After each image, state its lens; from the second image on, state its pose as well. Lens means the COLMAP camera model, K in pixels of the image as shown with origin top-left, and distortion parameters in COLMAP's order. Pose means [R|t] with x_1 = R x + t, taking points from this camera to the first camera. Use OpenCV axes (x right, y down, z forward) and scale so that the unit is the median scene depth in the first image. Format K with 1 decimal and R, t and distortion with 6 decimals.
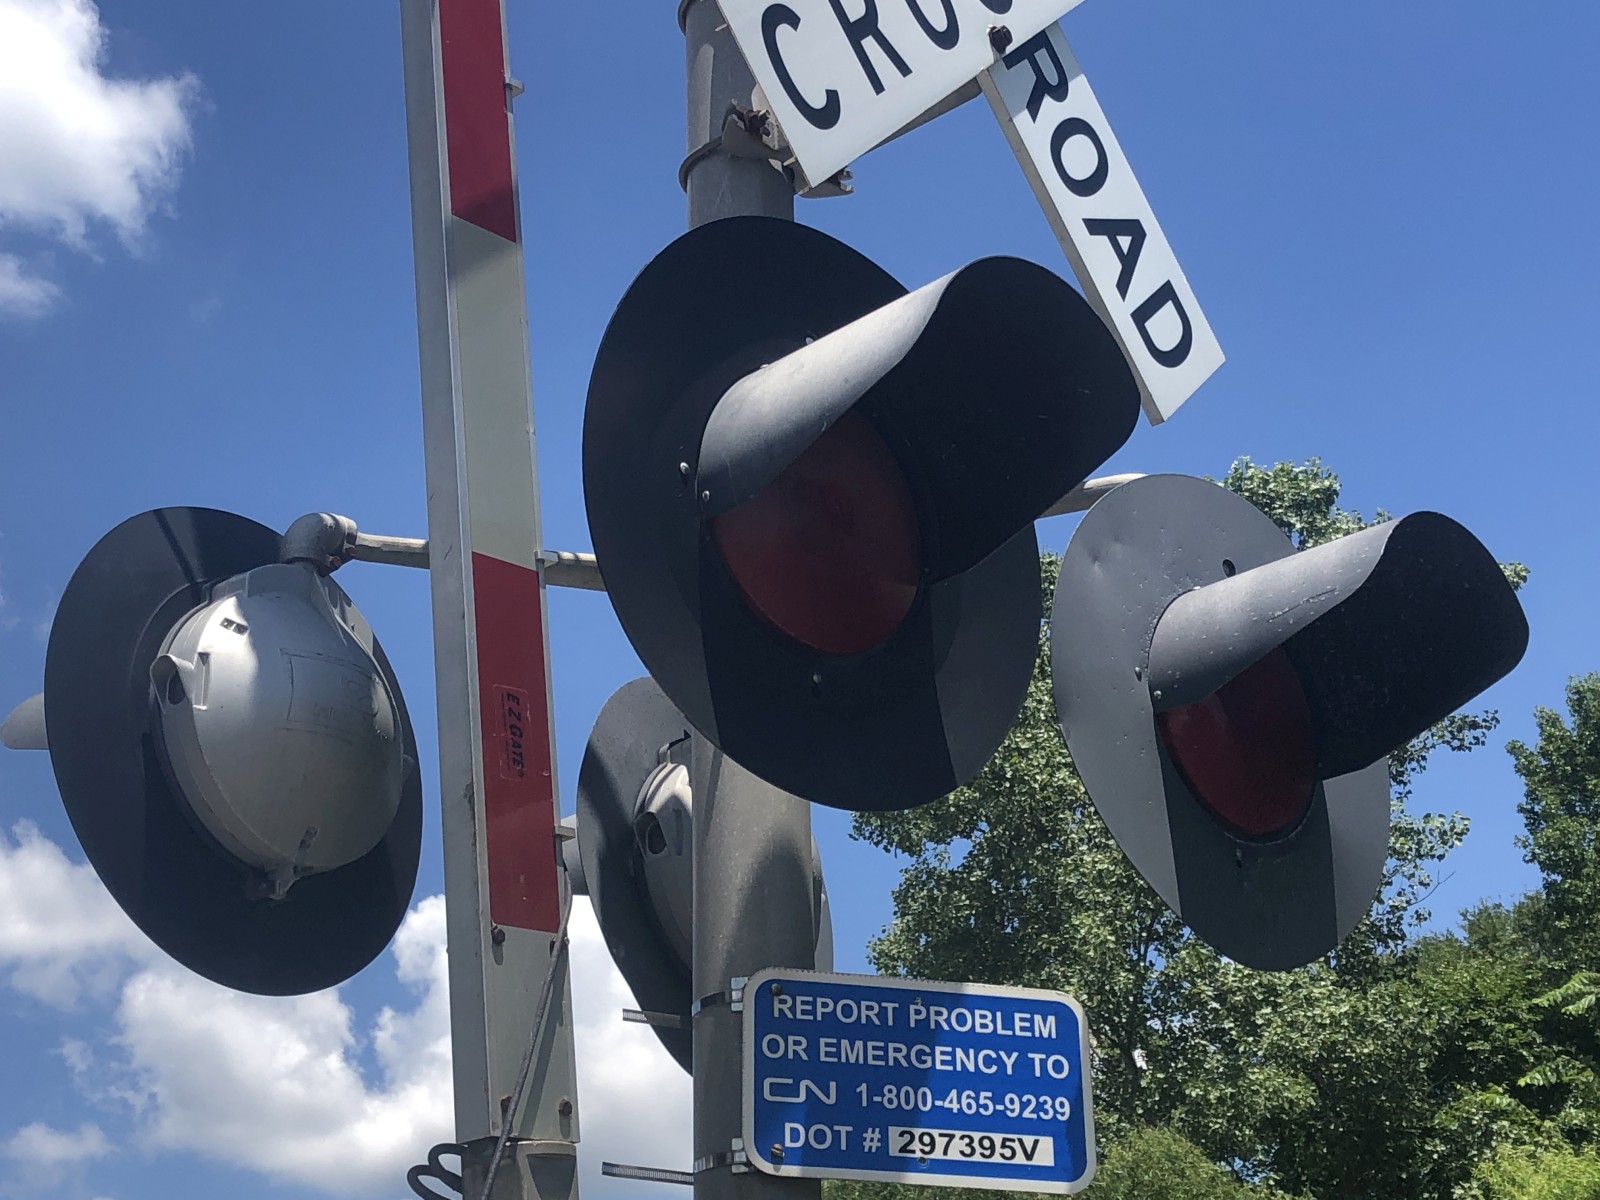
lens RADIAL K [[2562.8, 0, 798.3], [0, 2562.8, 602.3], [0, 0, 1]] dist [0.044702, 0.000000]
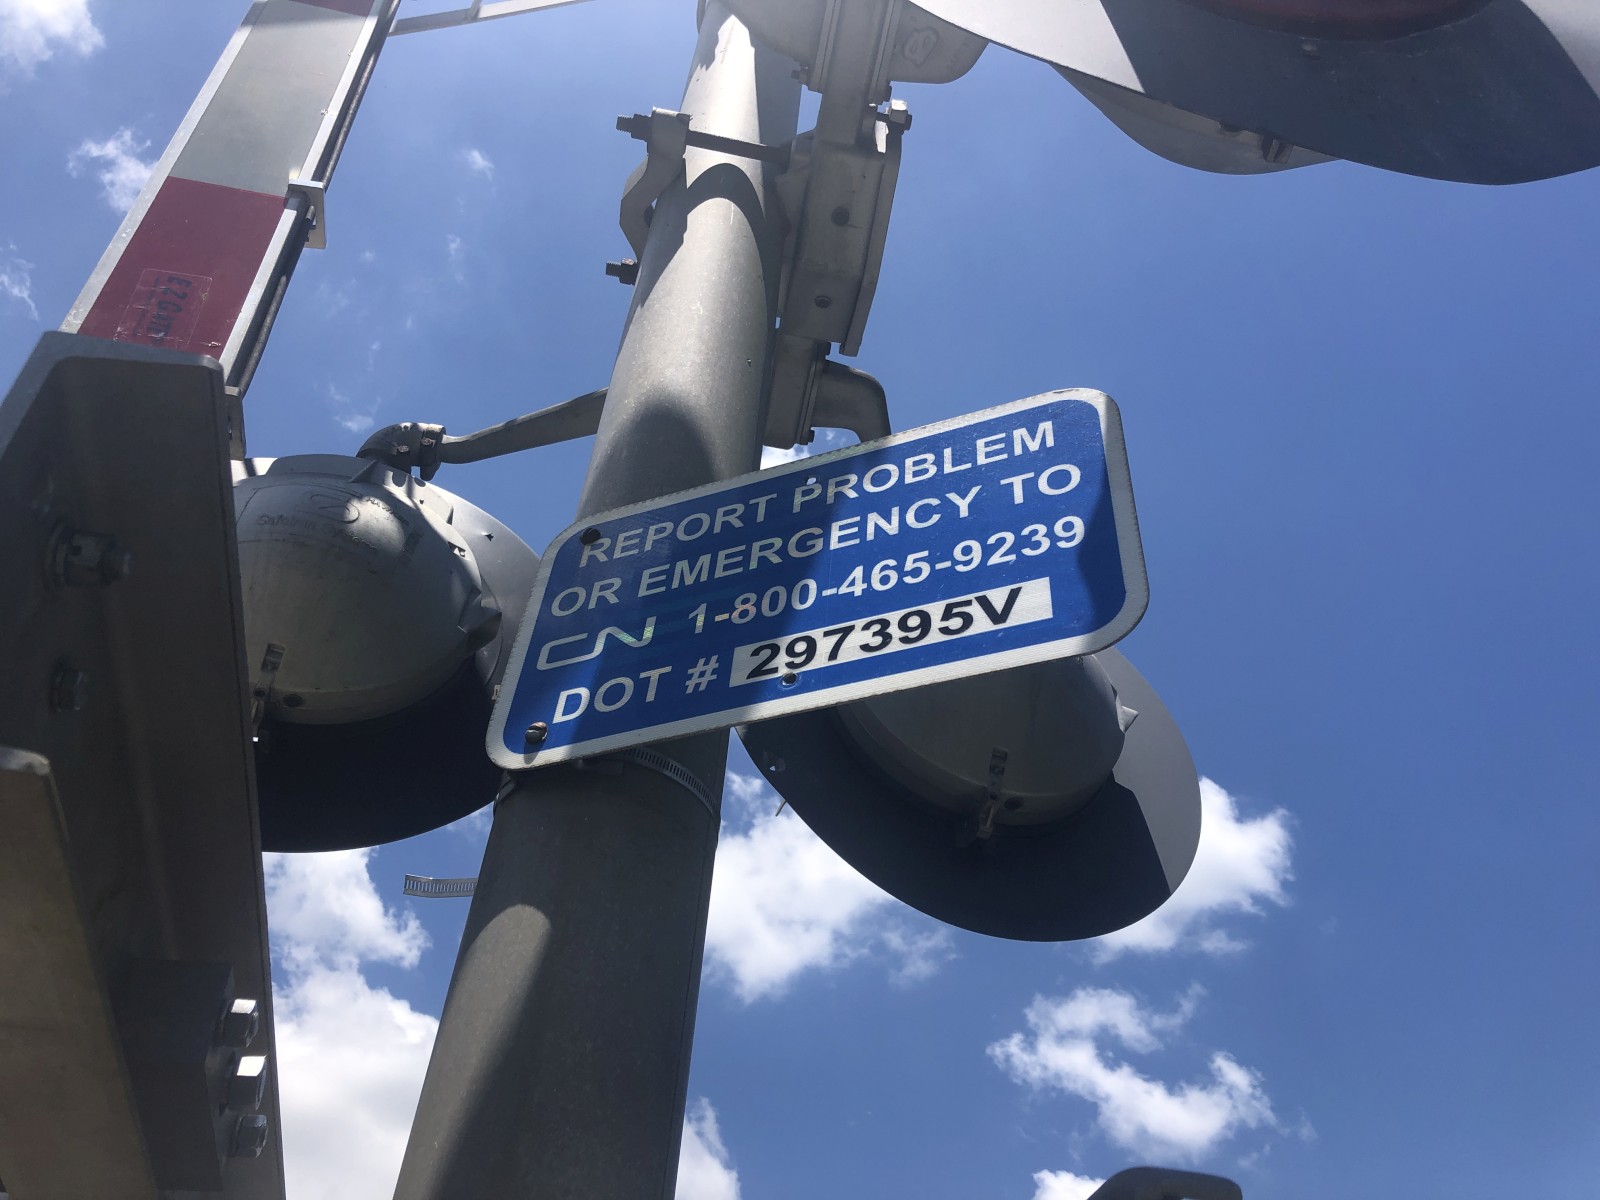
lens RADIAL K [[1326.4, 0, 793.4], [0, 1326.4, 574.2], [0, 0, 1]] dist [0.059809, -0.060105]
pose [[0.795303, -0.395410, -0.459504, 0.178484], [0.191671, 0.883124, -0.428199, 0.309569], [0.575113, 0.252474, 0.778140, 0.775292]]
